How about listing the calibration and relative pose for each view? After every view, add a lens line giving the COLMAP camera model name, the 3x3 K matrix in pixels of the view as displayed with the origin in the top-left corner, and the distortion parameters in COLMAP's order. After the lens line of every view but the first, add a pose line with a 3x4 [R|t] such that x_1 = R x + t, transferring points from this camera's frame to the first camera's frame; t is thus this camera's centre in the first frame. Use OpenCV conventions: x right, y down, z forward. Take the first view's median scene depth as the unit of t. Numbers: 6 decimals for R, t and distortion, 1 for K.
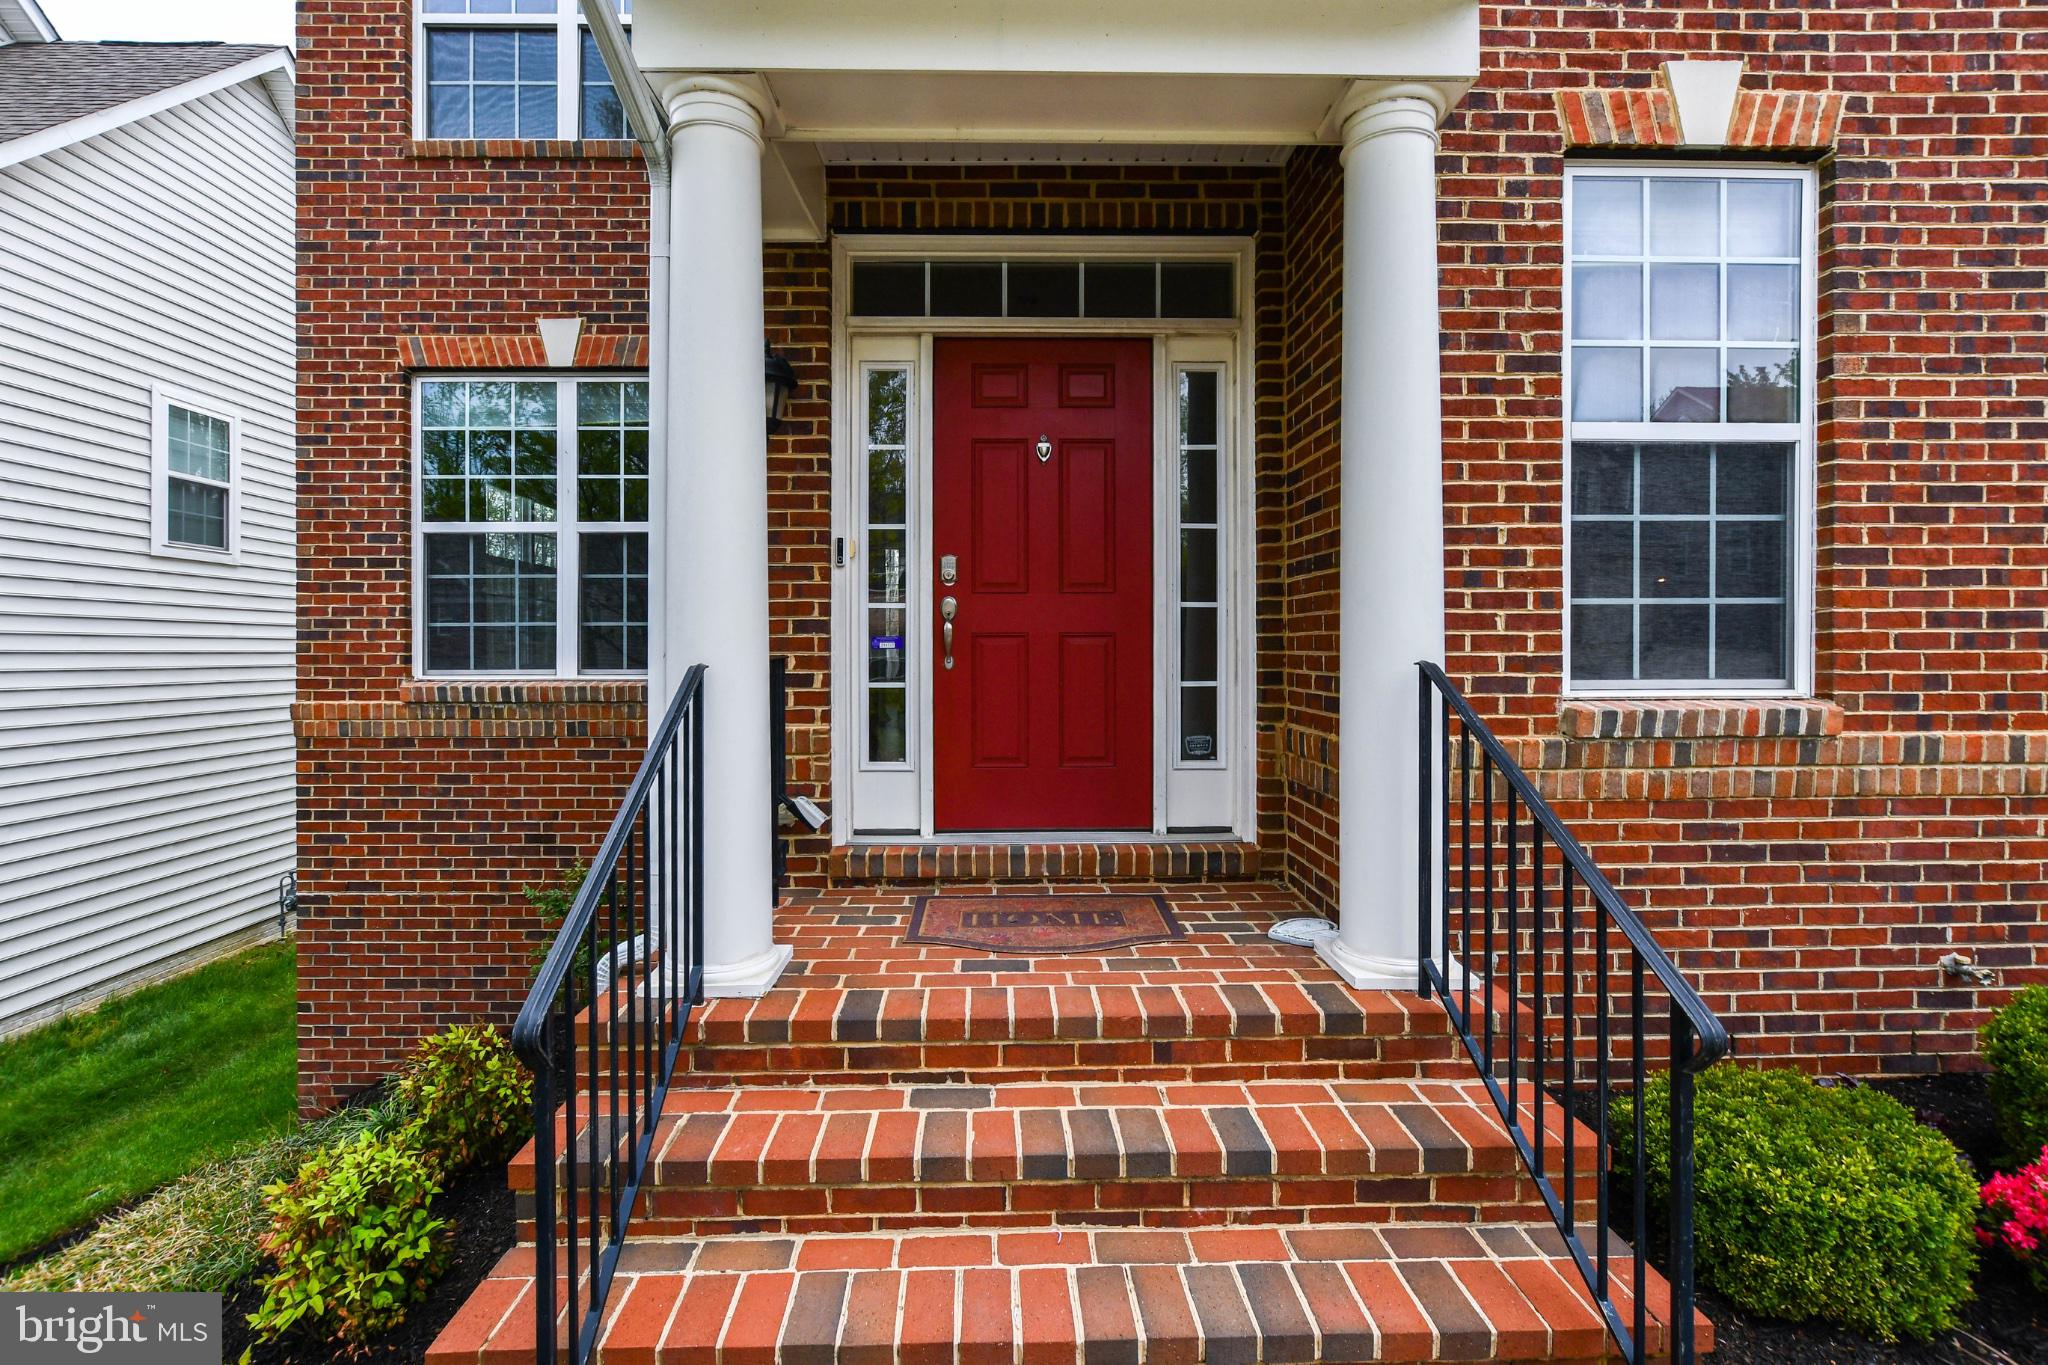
lens RADIAL K [[929.5, 0, 1010.4], [0, 929.5, 651.9], [0, 0, 1]] dist [-0.010665, 0.004108]
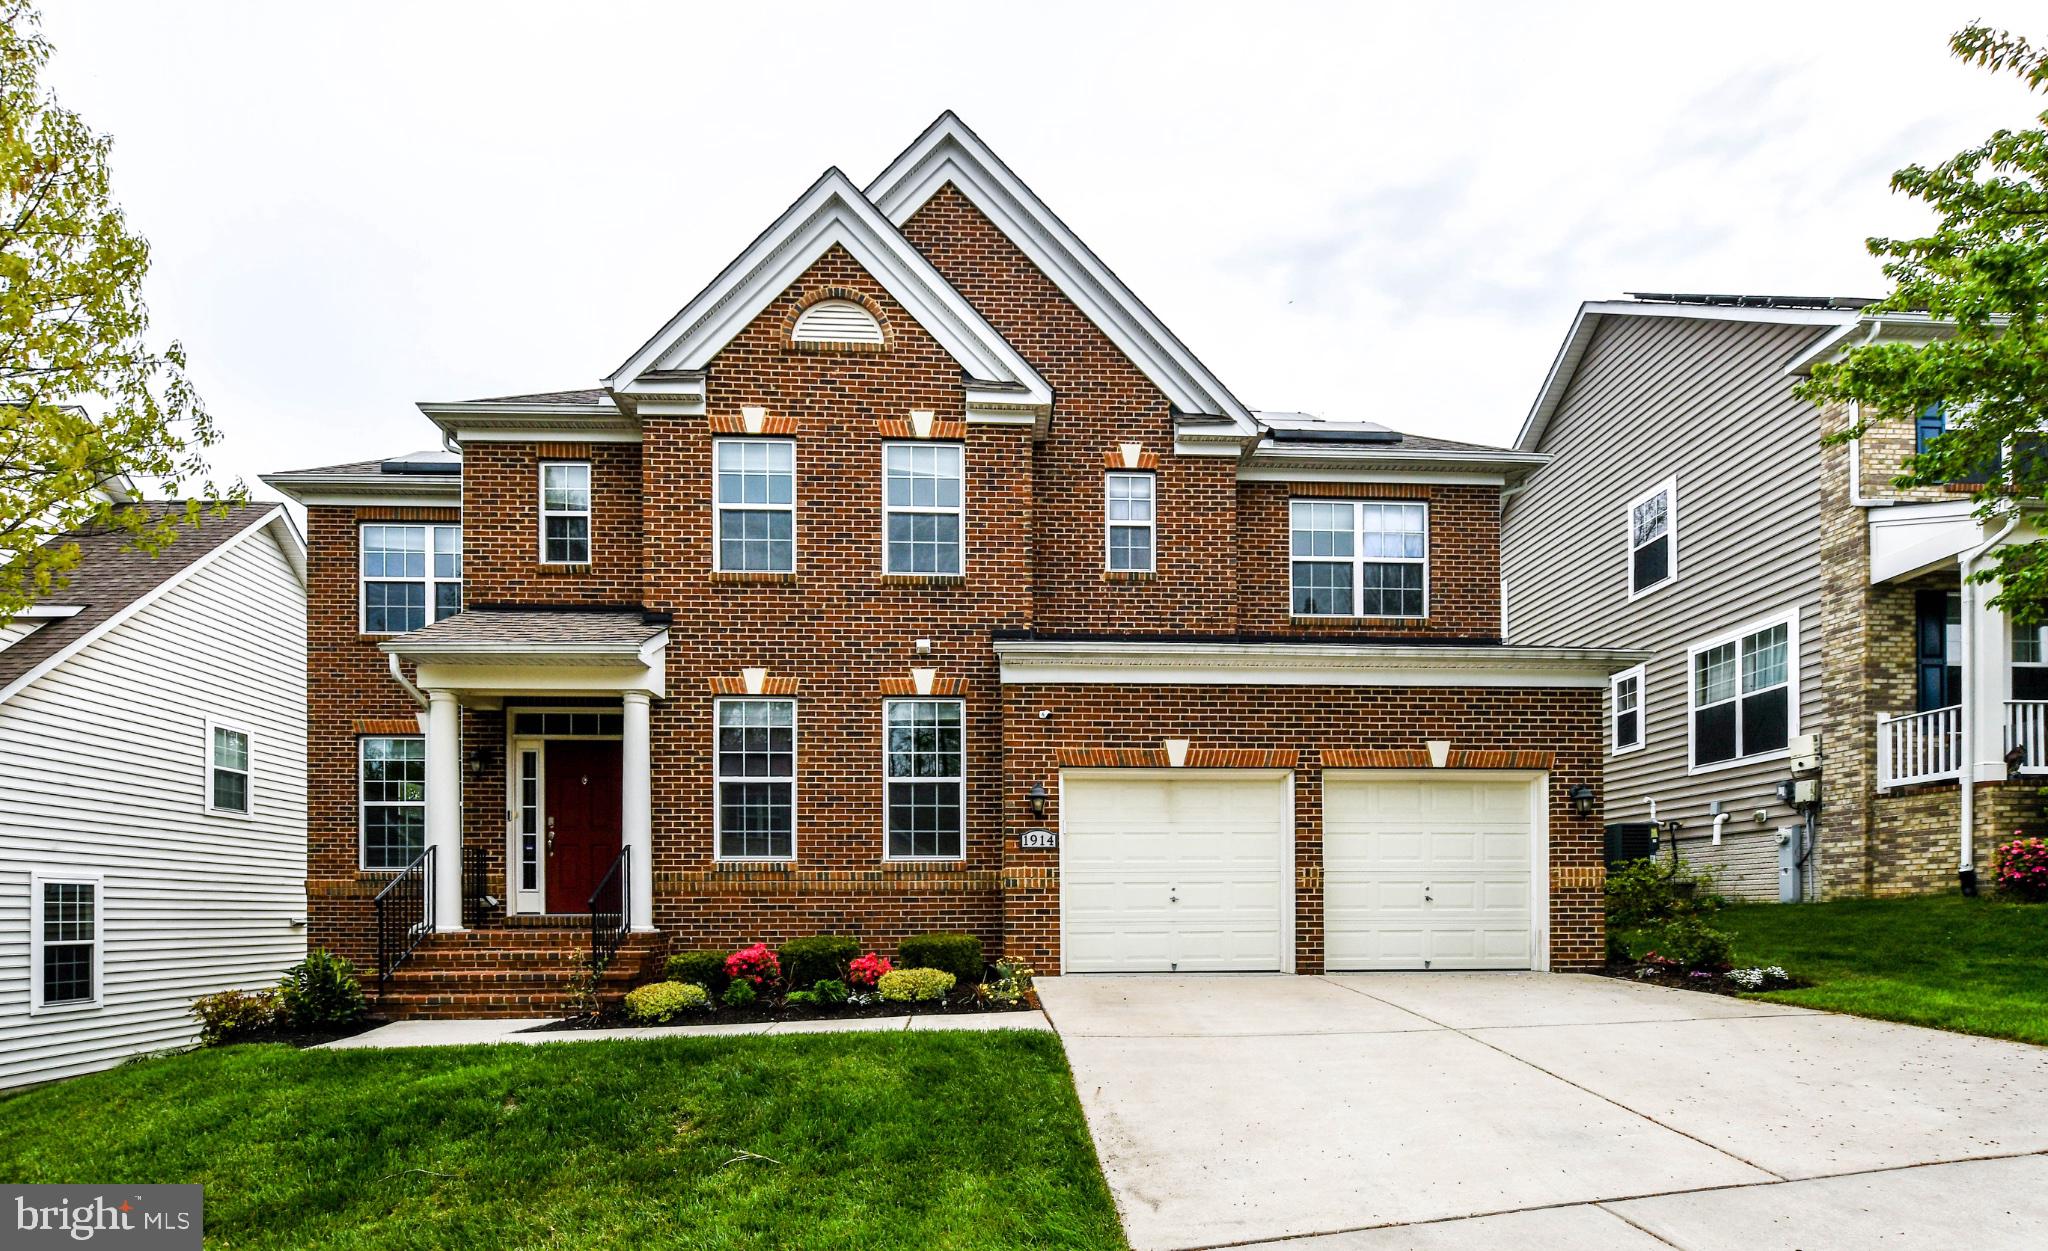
lens RADIAL K [[944.0, 0, 1022.9], [0, 944.0, 904.7], [0, 0, 1]] dist [-0.009147, 0.002255]
pose [[0.999277, -0.001569, 0.037993, 1.536835], [0.001881, 0.999965, -0.008170, 0.232199], [-0.037978, 0.008236, 0.999245, -2.348342]]
